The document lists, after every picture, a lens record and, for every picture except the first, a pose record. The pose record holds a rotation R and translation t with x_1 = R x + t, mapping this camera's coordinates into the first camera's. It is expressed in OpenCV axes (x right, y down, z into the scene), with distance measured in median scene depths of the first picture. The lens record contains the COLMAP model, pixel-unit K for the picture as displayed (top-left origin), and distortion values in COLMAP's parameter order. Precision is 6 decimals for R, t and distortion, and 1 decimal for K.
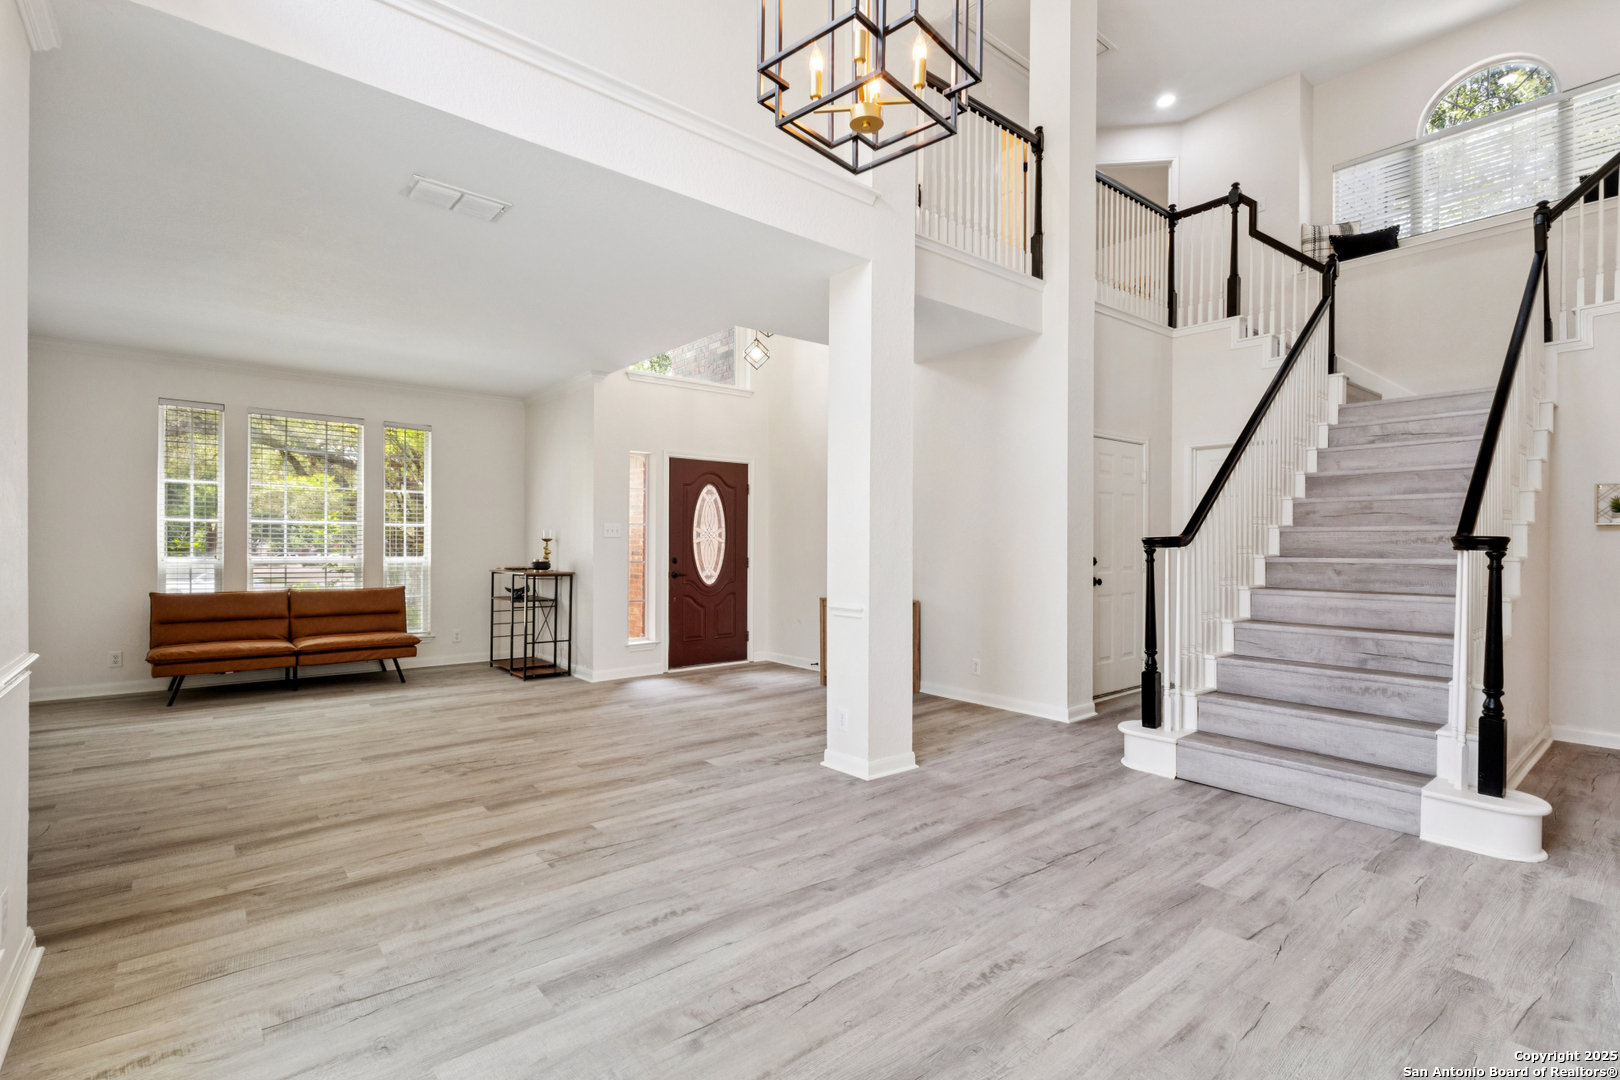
lens RADIAL K [[747.1, 0, 809.0], [0, 747.1, 538.6], [0, 0, 1]] dist [0.007088, -0.001633]
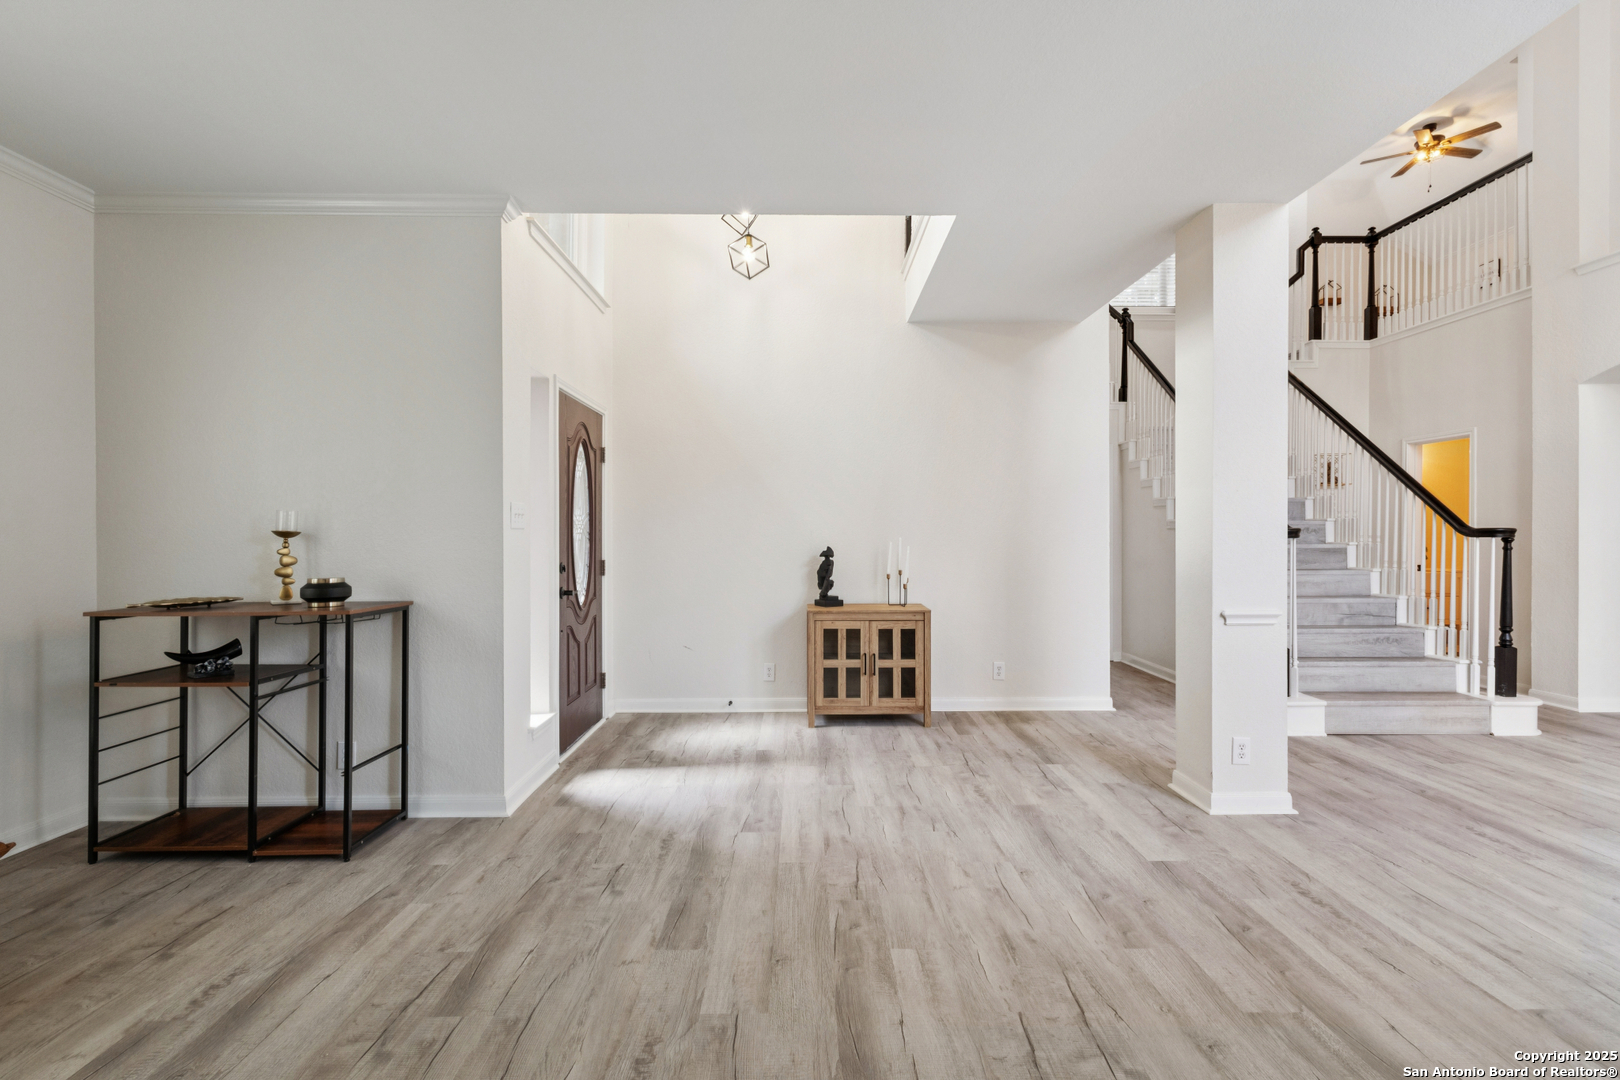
lens RADIAL K [[747.1, 0, 813.7], [0, 747.1, 542.1], [0, 0, 1]] dist [0.007088, -0.001633]
pose [[0.635638, -0.012803, 0.771881, -0.999841], [0.001329, 0.999879, 0.015490, -0.000017], [-0.771986, -0.008820, 0.635578, 0.955308]]
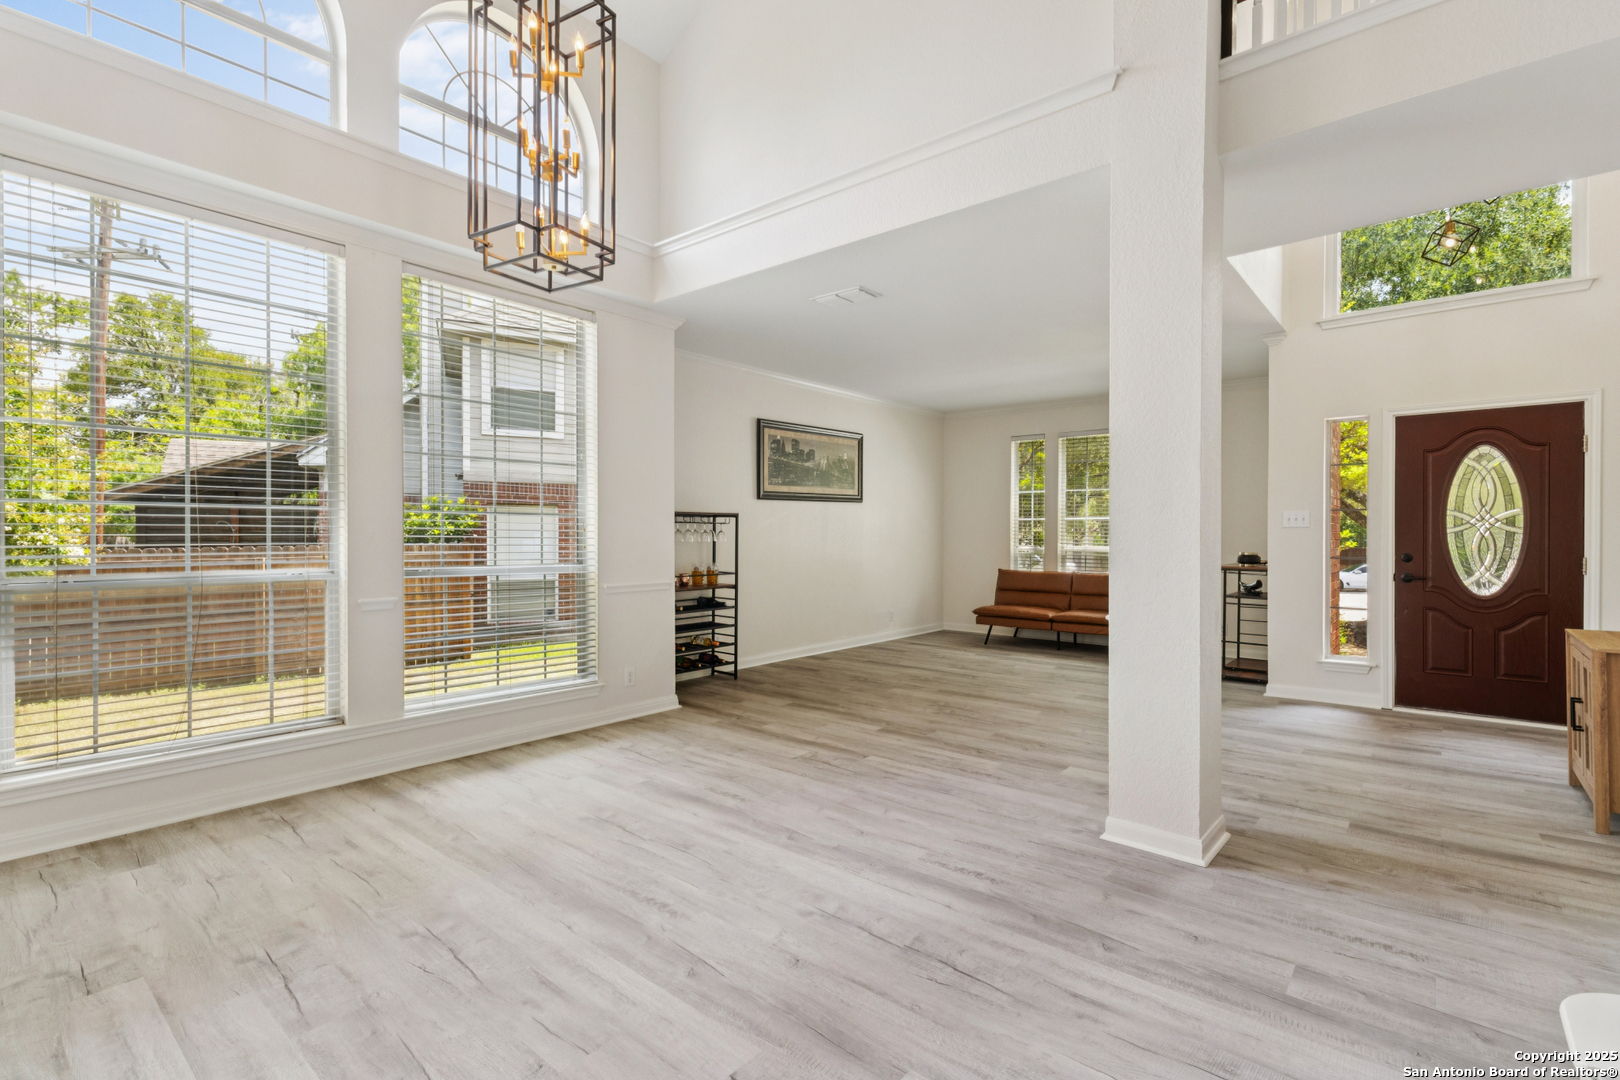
lens RADIAL K [[747.1, 0, 823.4], [0, 747.1, 536.5], [0, 0, 1]] dist [0.007088, -0.001633]
pose [[0.188777, -0.001844, -0.982018, 0.850490], [0.007924, 0.999969, -0.000355, 0.008214], [0.981988, -0.007715, 0.188785, 0.617701]]
